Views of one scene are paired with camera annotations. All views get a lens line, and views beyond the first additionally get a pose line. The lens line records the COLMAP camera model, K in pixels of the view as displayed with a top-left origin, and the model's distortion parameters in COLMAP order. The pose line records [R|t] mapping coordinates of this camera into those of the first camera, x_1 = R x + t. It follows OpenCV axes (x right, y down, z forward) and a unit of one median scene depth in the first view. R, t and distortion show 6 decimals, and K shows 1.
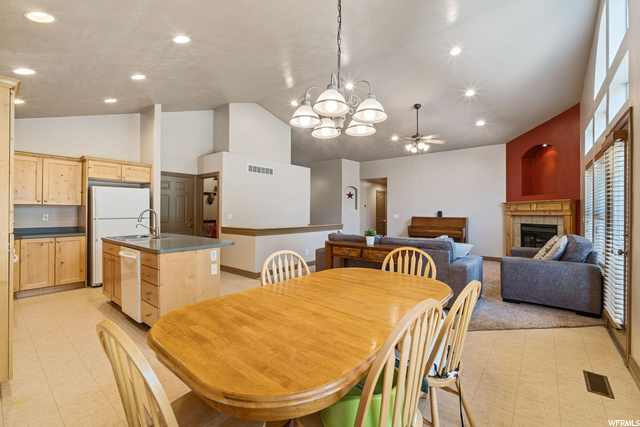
lens RADIAL K [[274.7, 0, 322.0], [0, 274.7, 210.7], [0, 0, 1]] dist [0.001119, 0.000189]
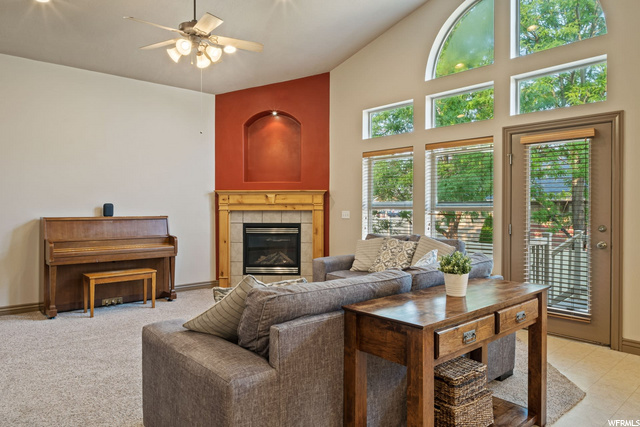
lens RADIAL K [[414.0, 0, 320.0], [0, 414.0, 213.5], [0, 0, 1]] dist [-0.002401, -0.000486]
pose [[0.160554, -0.014895, 0.986915, -0.220397], [-0.005989, 0.999853, 0.016064, 0.006075], [-0.987009, -0.008490, 0.160441, 0.648140]]
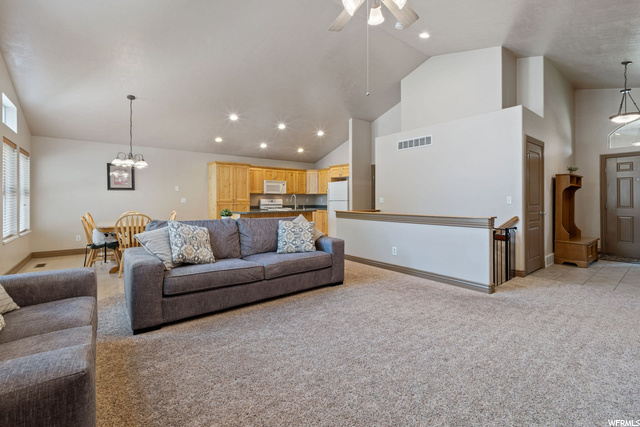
lens RADIAL K [[282.7, 0, 327.1], [0, 282.7, 201.3], [0, 0, 1]] dist [0.000502, 0.000052]
pose [[-0.213609, -0.000721, -0.976919, 0.647559], [0.005067, 0.999985, -0.001846, 0.024090], [0.976906, -0.005344, -0.213602, 0.926210]]
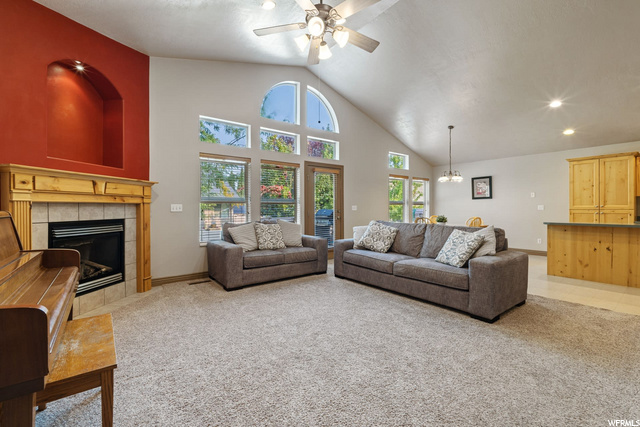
lens RADIAL K [[274.7, 0, 322.0], [0, 274.7, 210.7], [0, 0, 1]] dist [0.001119, 0.000189]
pose [[-0.973348, -0.004783, 0.229285, 0.228191], [-0.003486, 0.999976, 0.006062, 0.024057], [-0.229309, 0.005102, -0.973340, 1.281139]]
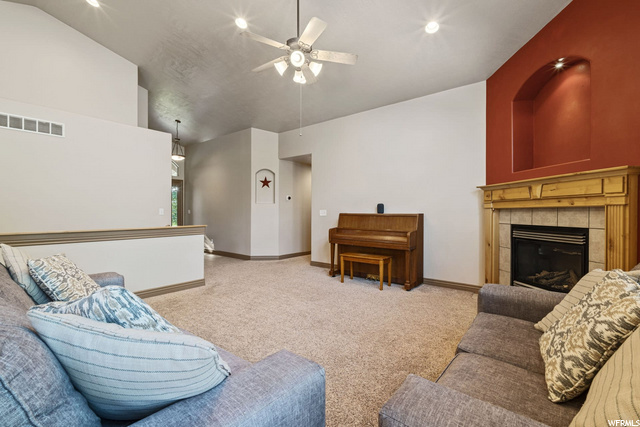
lens RADIAL K [[274.9, 0, 322.7], [0, 274.9, 212.6], [0, 0, 1]] dist [-0.002341, -0.000436]
pose [[0.999996, -0.000111, 0.002867, 0.354855], [0.000091, 0.999975, 0.007122, 0.019847], [-0.002868, -0.007122, 0.999971, 0.467711]]
